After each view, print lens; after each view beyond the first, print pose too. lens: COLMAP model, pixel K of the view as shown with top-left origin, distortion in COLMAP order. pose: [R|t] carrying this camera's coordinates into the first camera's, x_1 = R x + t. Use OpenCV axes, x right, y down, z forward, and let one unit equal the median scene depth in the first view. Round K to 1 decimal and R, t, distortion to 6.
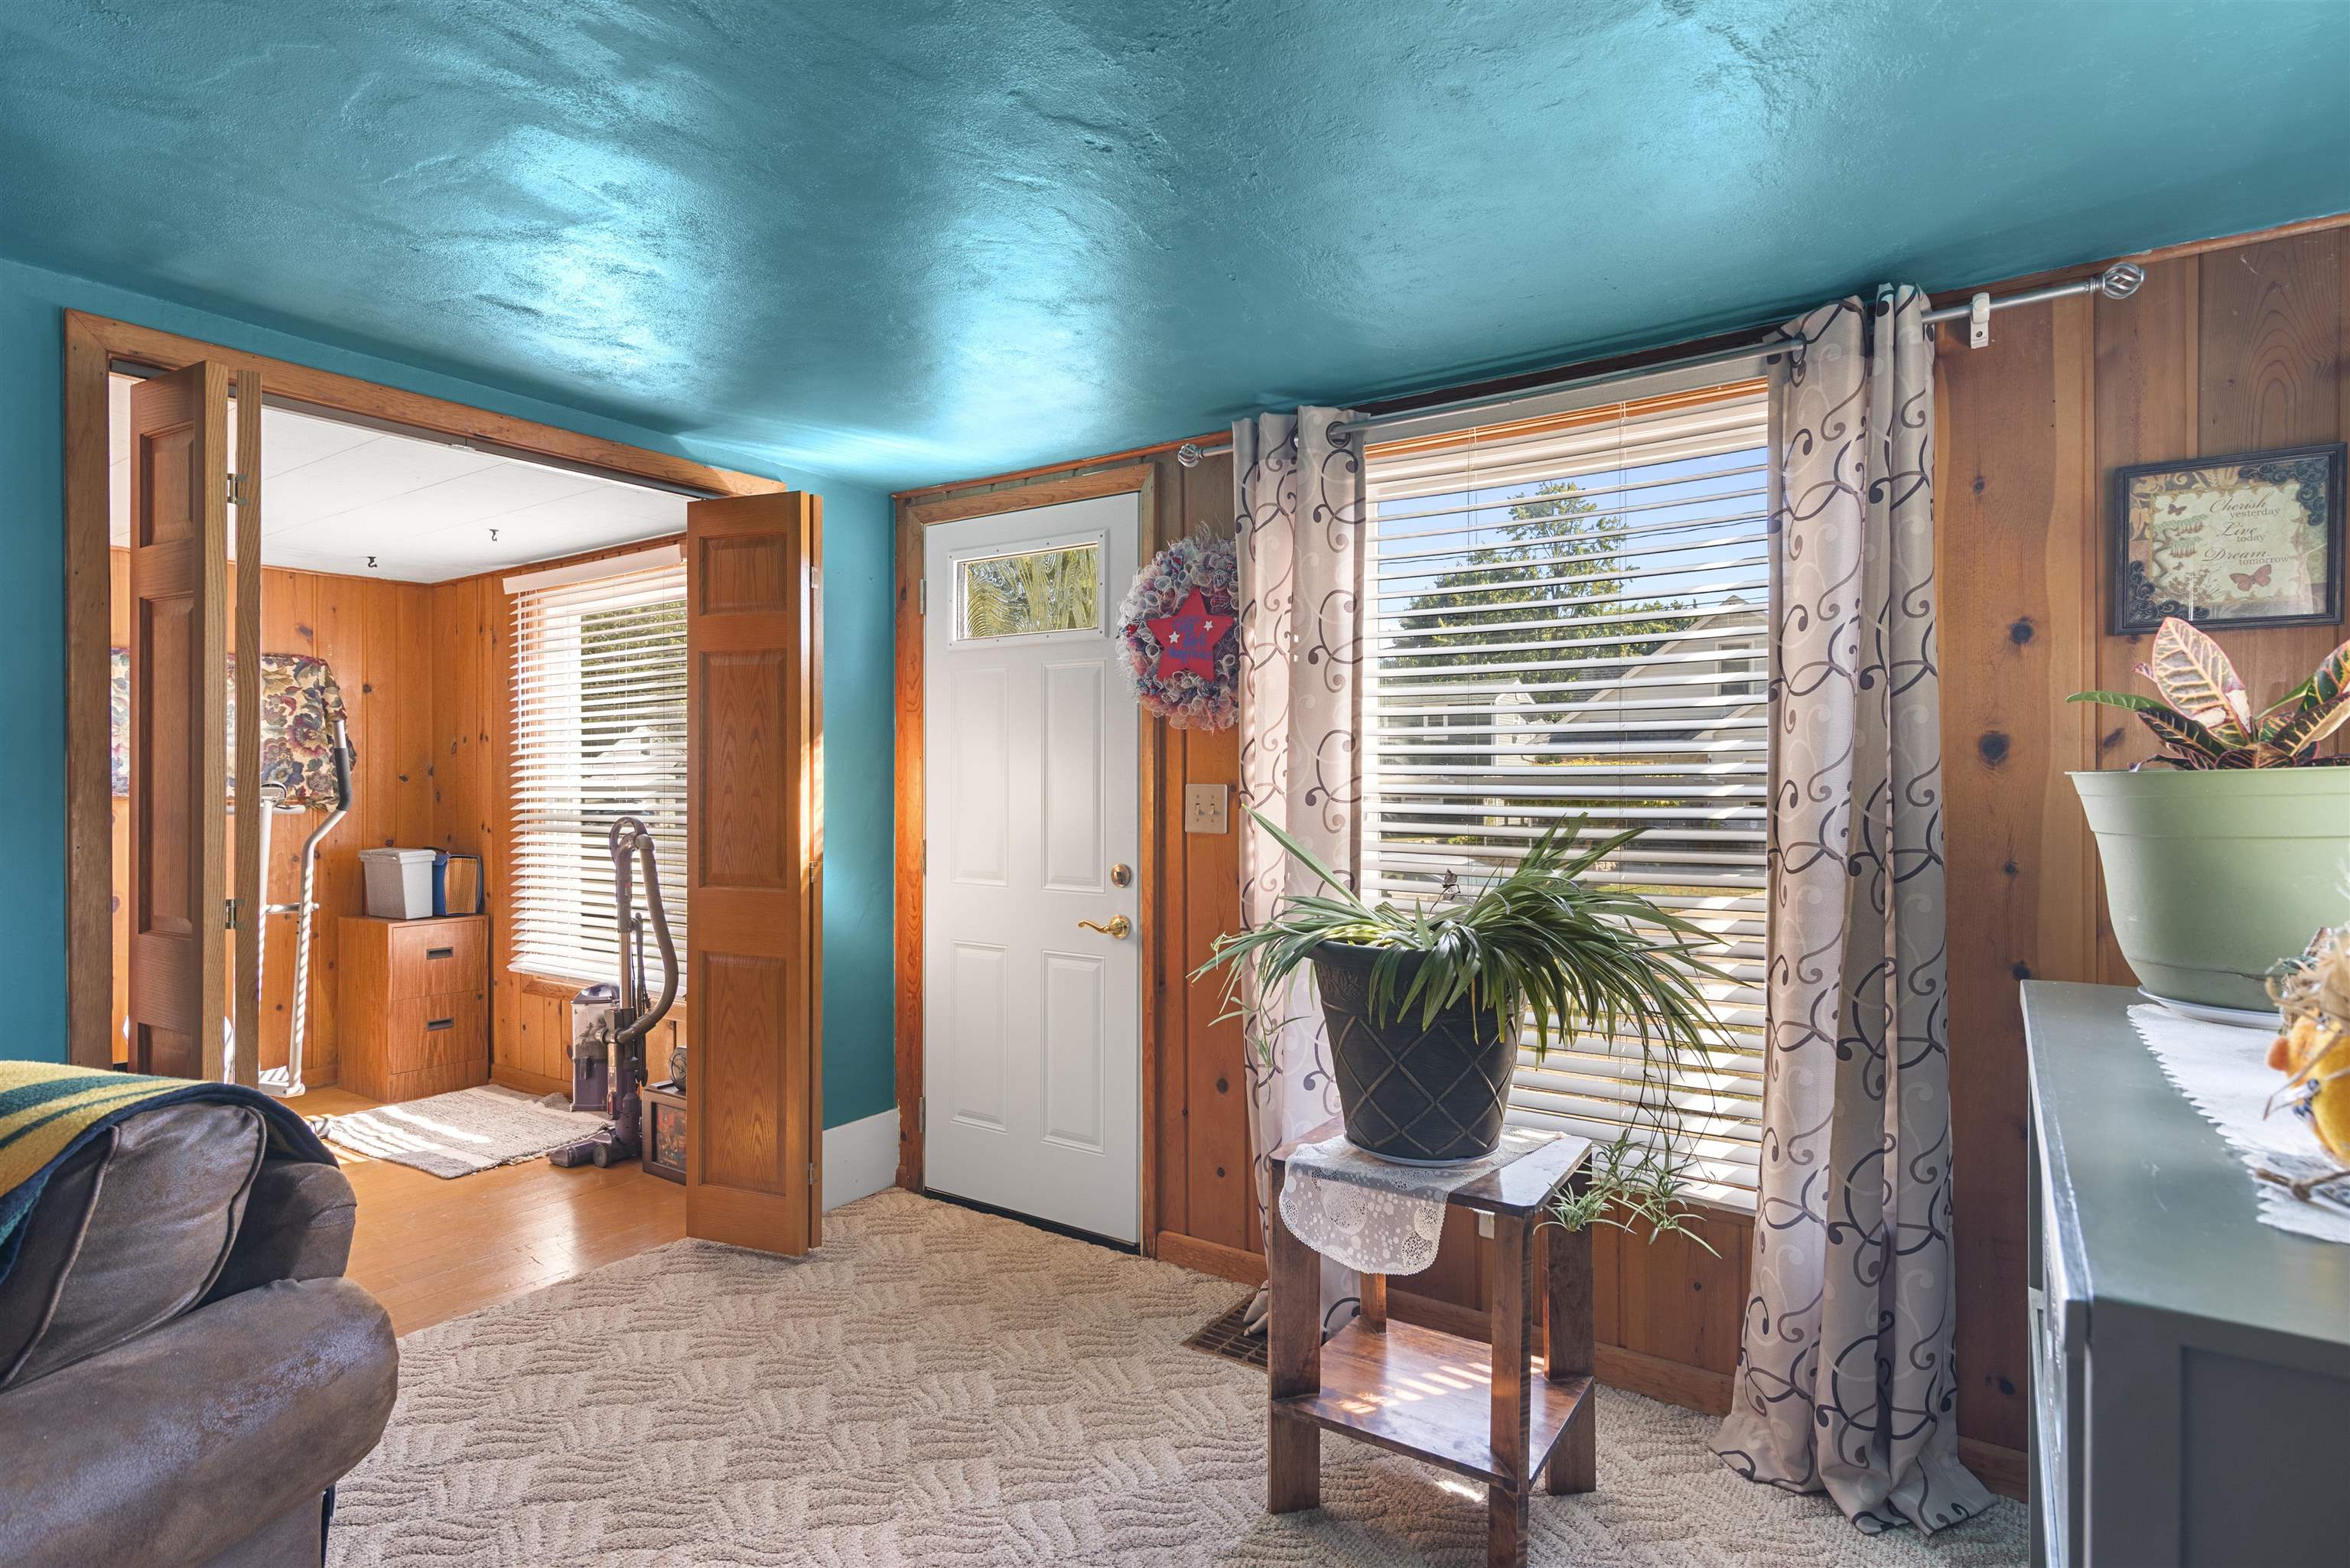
lens RADIAL K [[1186.7, 0, 1189.5], [0, 1186.7, 768.5], [0, 0, 1]] dist [0.006363, -0.000508]
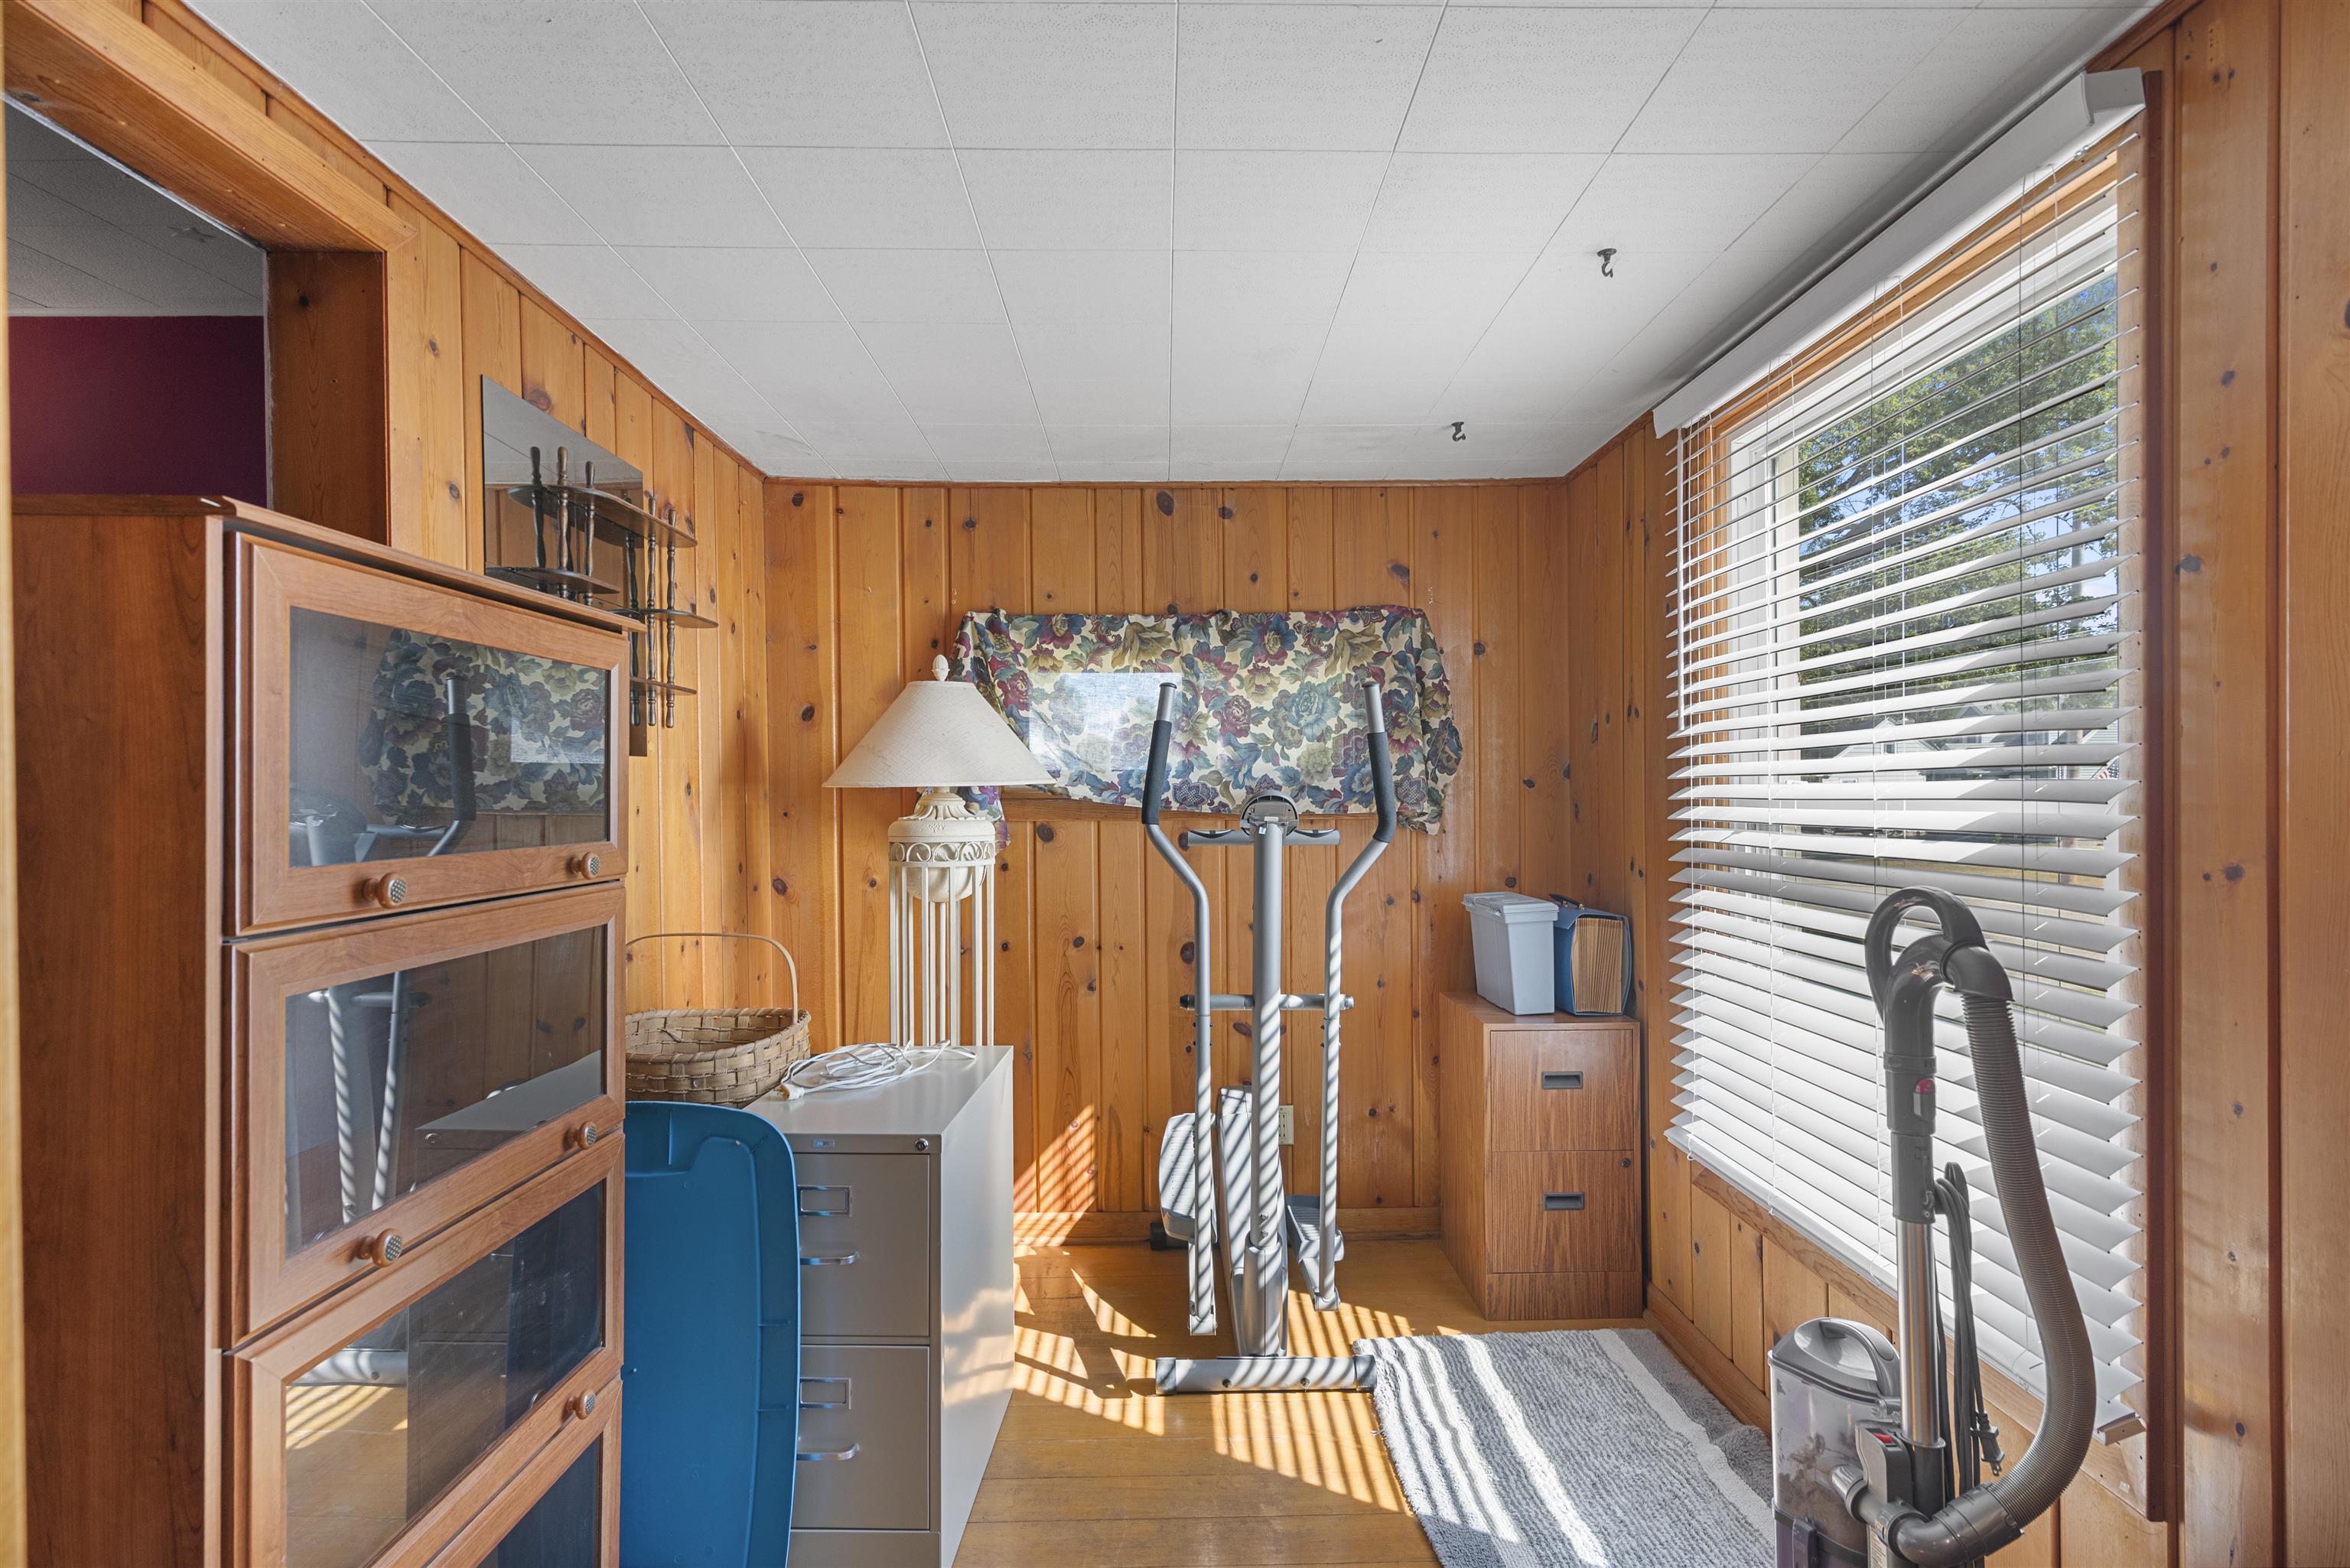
lens RADIAL K [[1186.7, 0, 1189.5], [0, 1186.7, 768.5], [0, 0, 1]] dist [0.006363, -0.000508]
pose [[0.578954, -0.009796, -0.815301, -0.257491], [0.007647, 0.999949, -0.006584, 0.002942], [0.815324, -0.002423, 0.578999, 0.512767]]
